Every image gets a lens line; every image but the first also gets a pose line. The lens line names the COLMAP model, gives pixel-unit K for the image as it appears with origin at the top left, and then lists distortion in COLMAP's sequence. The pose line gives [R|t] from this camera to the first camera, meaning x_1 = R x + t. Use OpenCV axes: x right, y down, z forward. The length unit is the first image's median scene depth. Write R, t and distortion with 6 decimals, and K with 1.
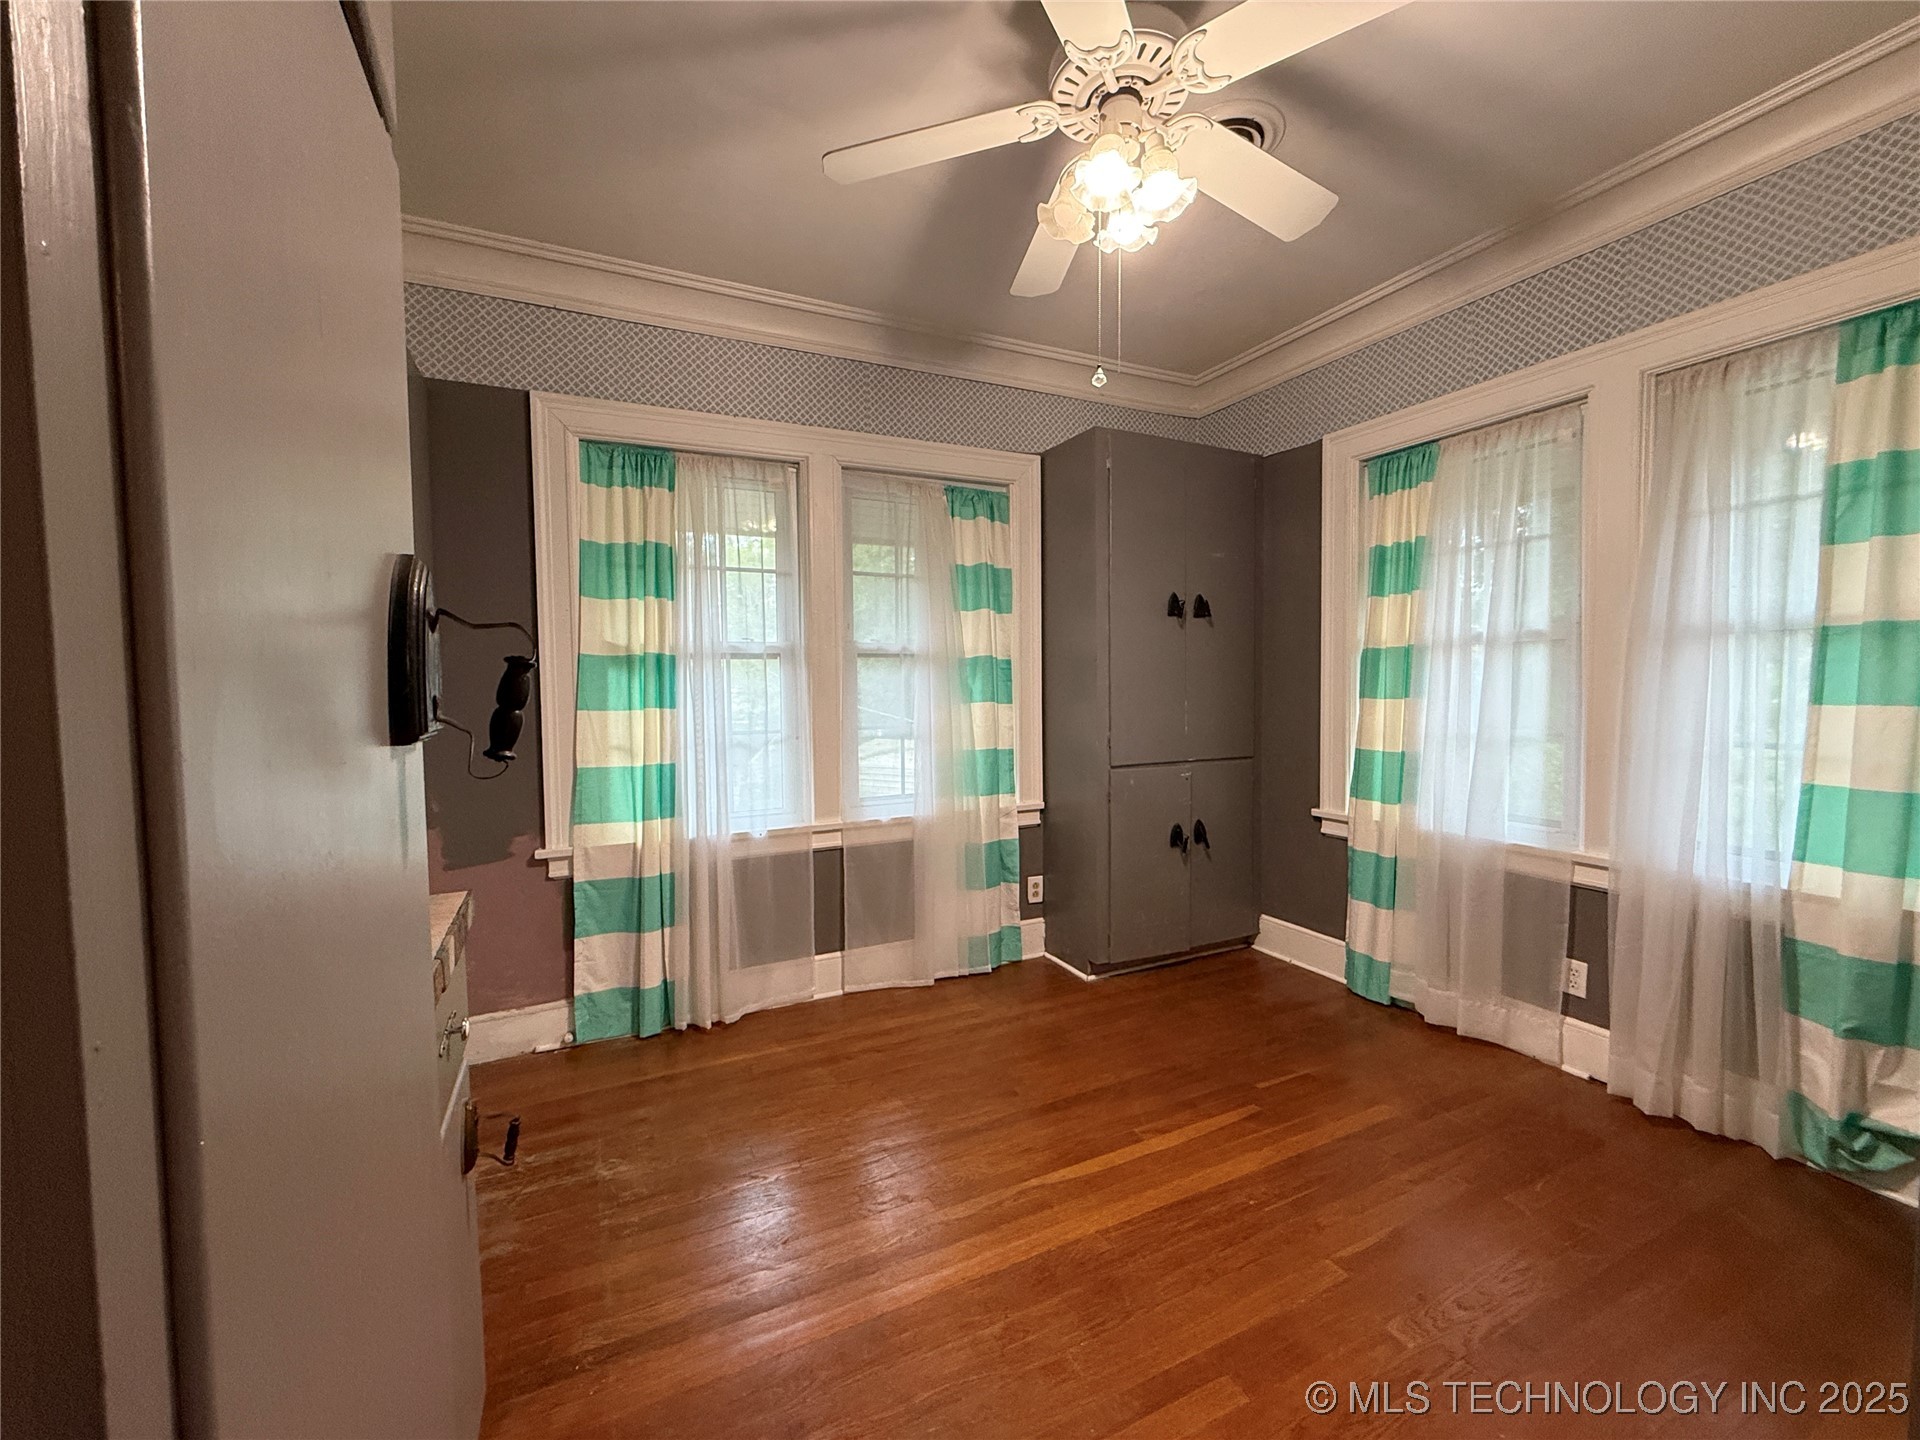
lens RADIAL K [[767.2, 0, 959.6], [0, 767.2, 721.3], [0, 0, 1]] dist [0.002301, 0.000445]
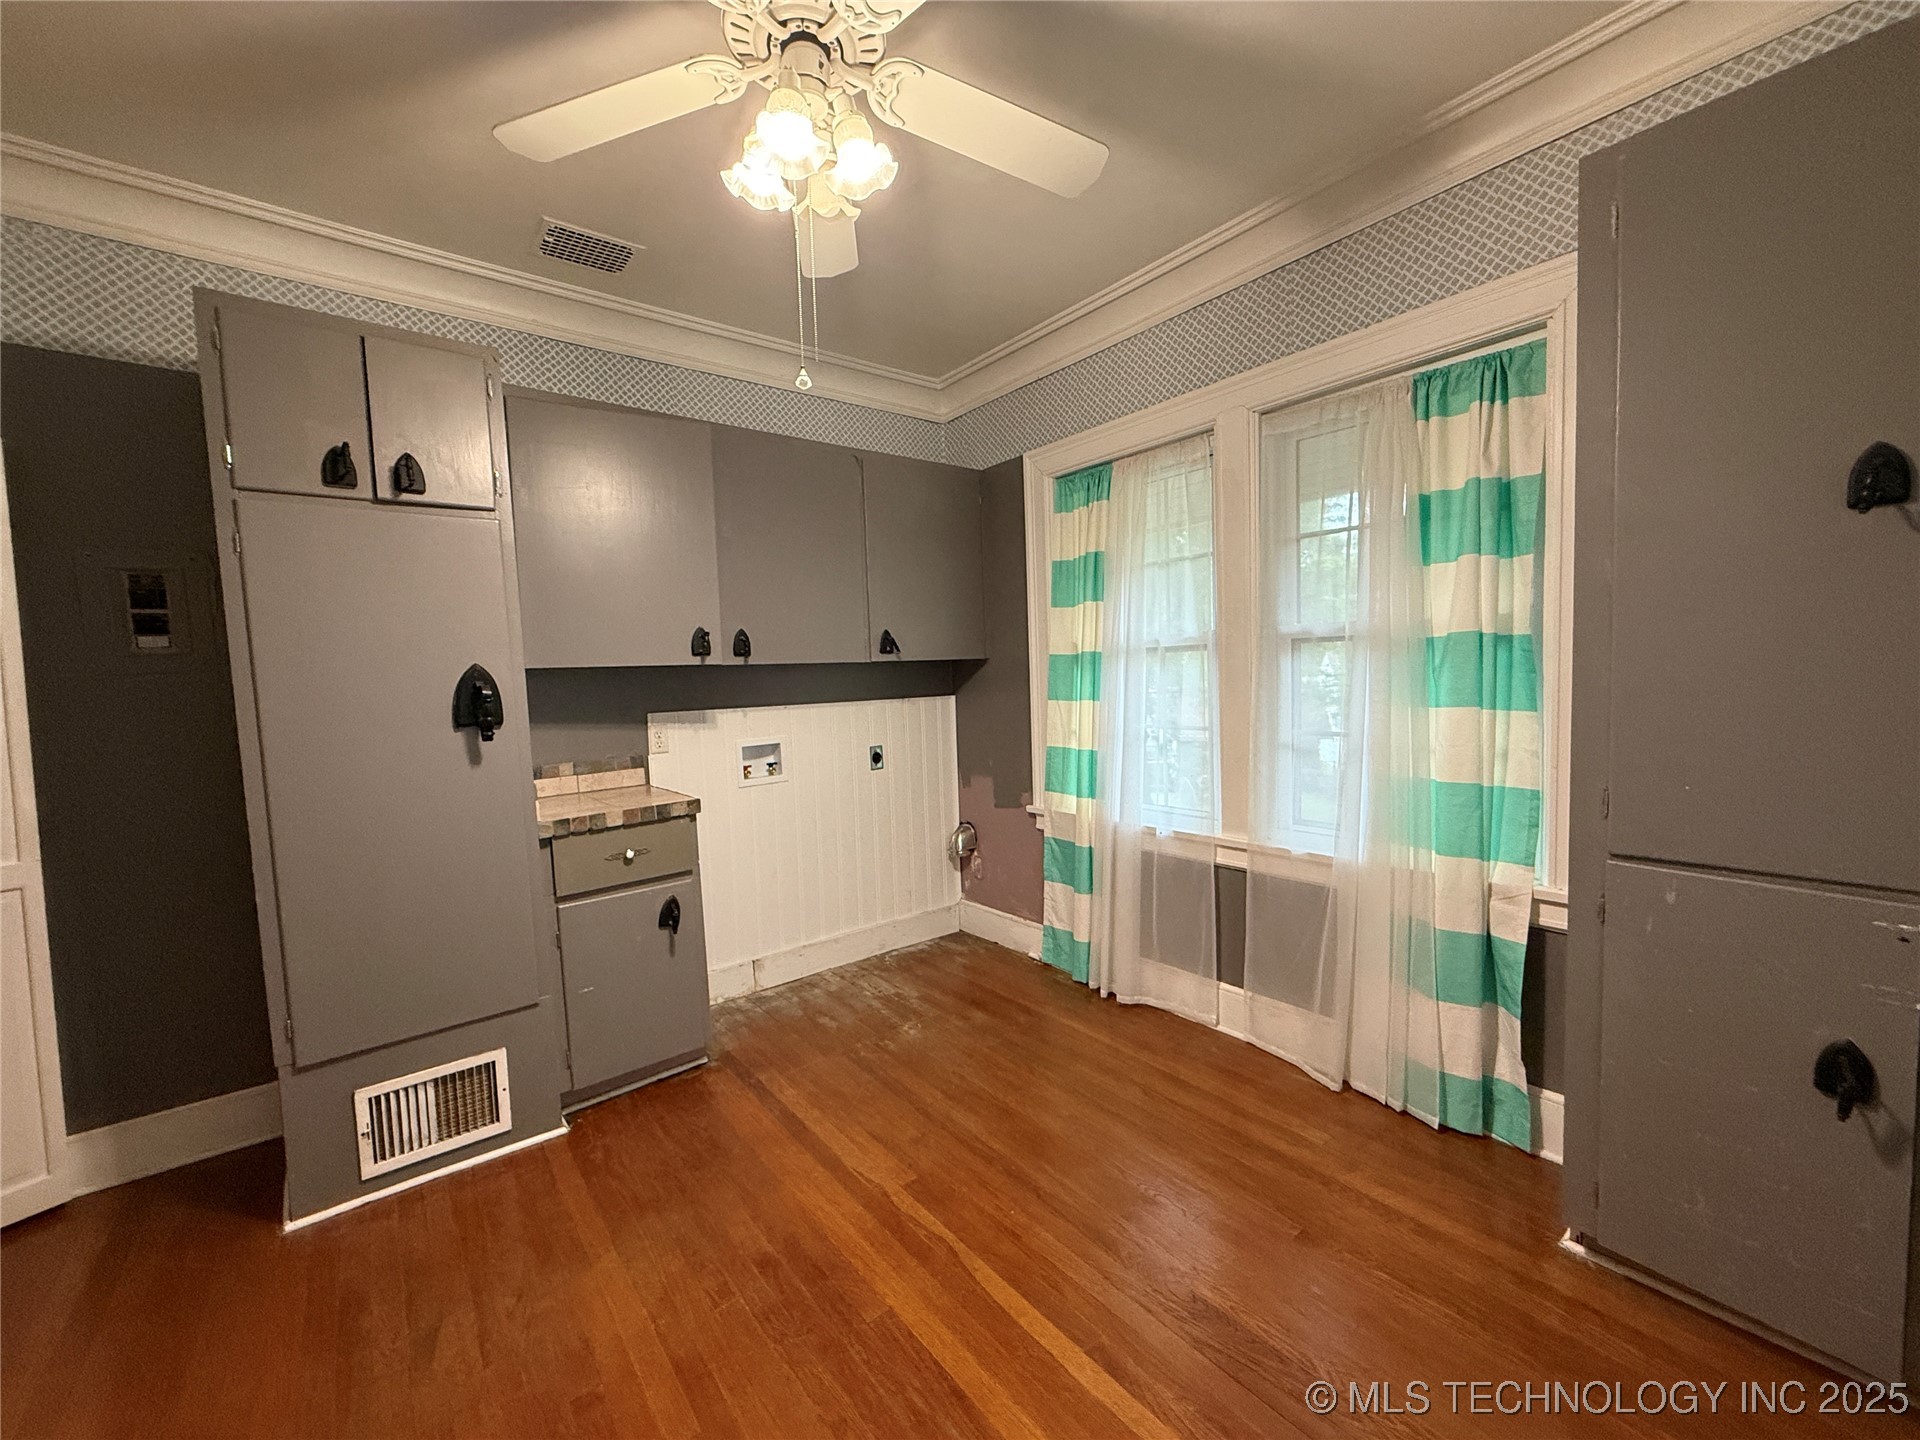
lens RADIAL K [[767.2, 0, 966.9], [0, 767.2, 722.8], [0, 0, 1]] dist [0.002301, 0.000445]
pose [[0.228254, 0.068382, -0.971197, 0.589896], [-0.017883, 0.997657, 0.066043, -0.049514], [0.973437, 0.002293, 0.228942, 0.504356]]
